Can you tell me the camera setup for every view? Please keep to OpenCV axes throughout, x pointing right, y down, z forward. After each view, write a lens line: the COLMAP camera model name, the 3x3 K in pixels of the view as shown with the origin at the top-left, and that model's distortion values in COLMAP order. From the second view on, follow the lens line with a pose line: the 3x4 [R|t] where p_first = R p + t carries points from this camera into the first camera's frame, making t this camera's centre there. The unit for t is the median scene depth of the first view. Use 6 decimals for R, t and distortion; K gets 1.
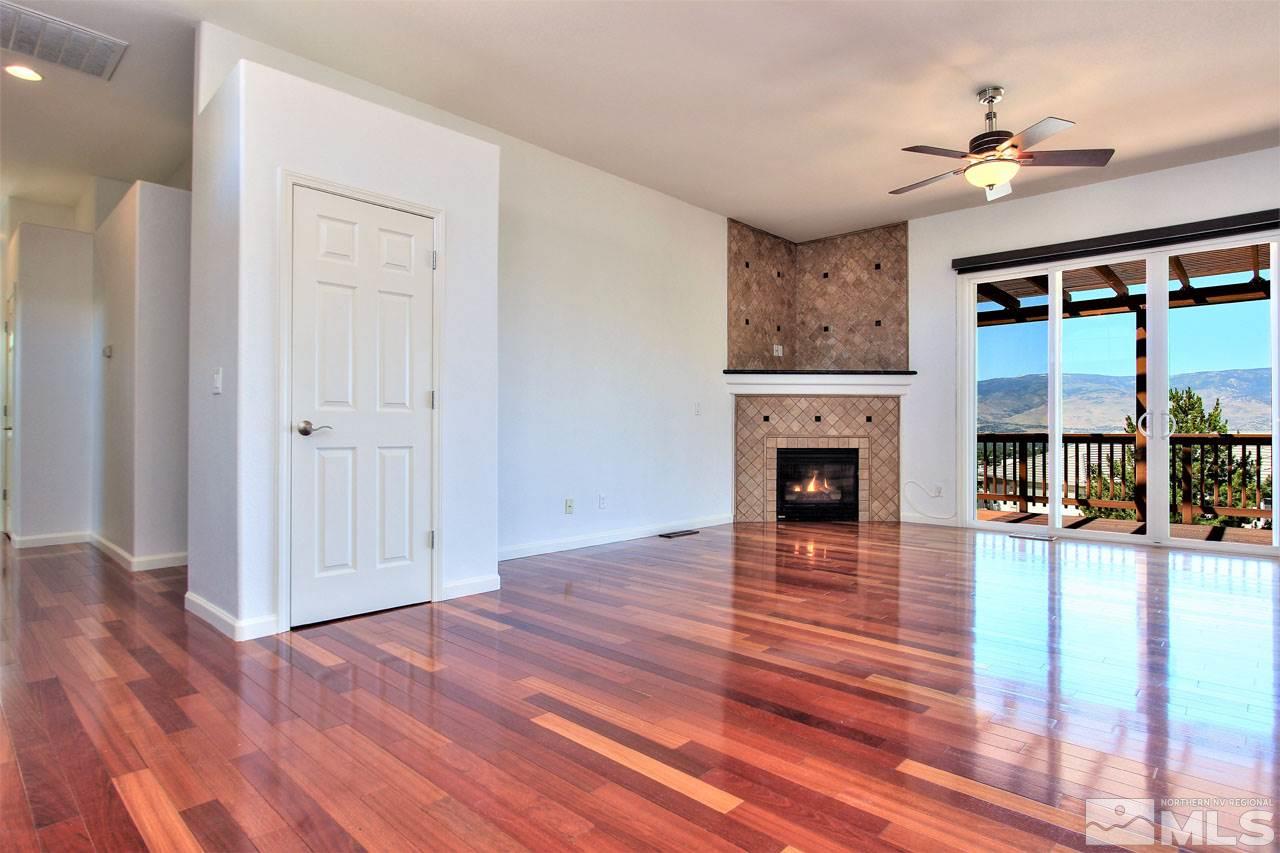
lens RADIAL K [[675.6, 0, 643.0], [0, 675.6, 425.7], [0, 0, 1]] dist [-0.004317, -0.000293]
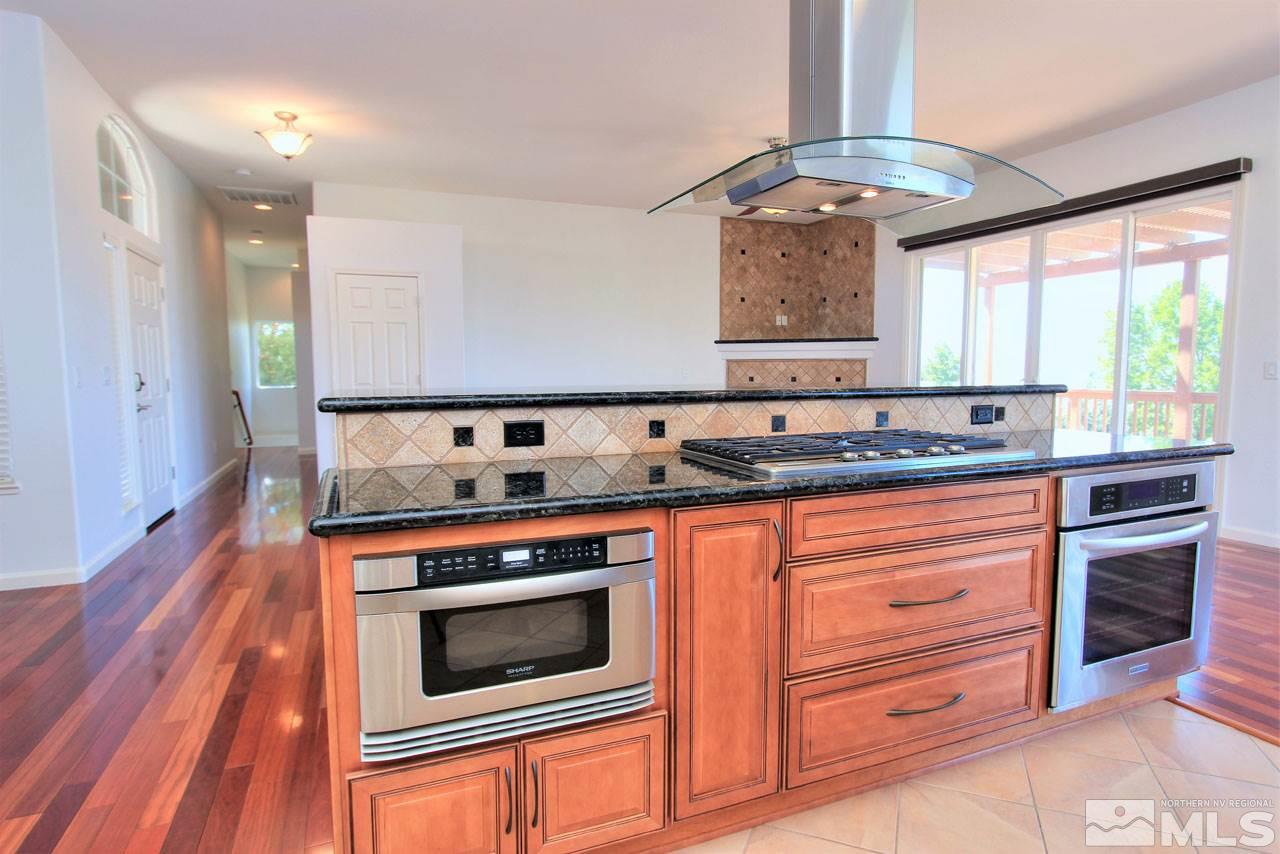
lens RADIAL K [[675.6, 0, 635.1], [0, 675.6, 425.1], [0, 0, 1]] dist [-0.004317, -0.000293]
pose [[0.907903, 0.030150, -0.418095, 0.496980], [0.007235, 0.996134, 0.087545, -0.035588], [0.419118, -0.082508, 0.904175, -0.208403]]
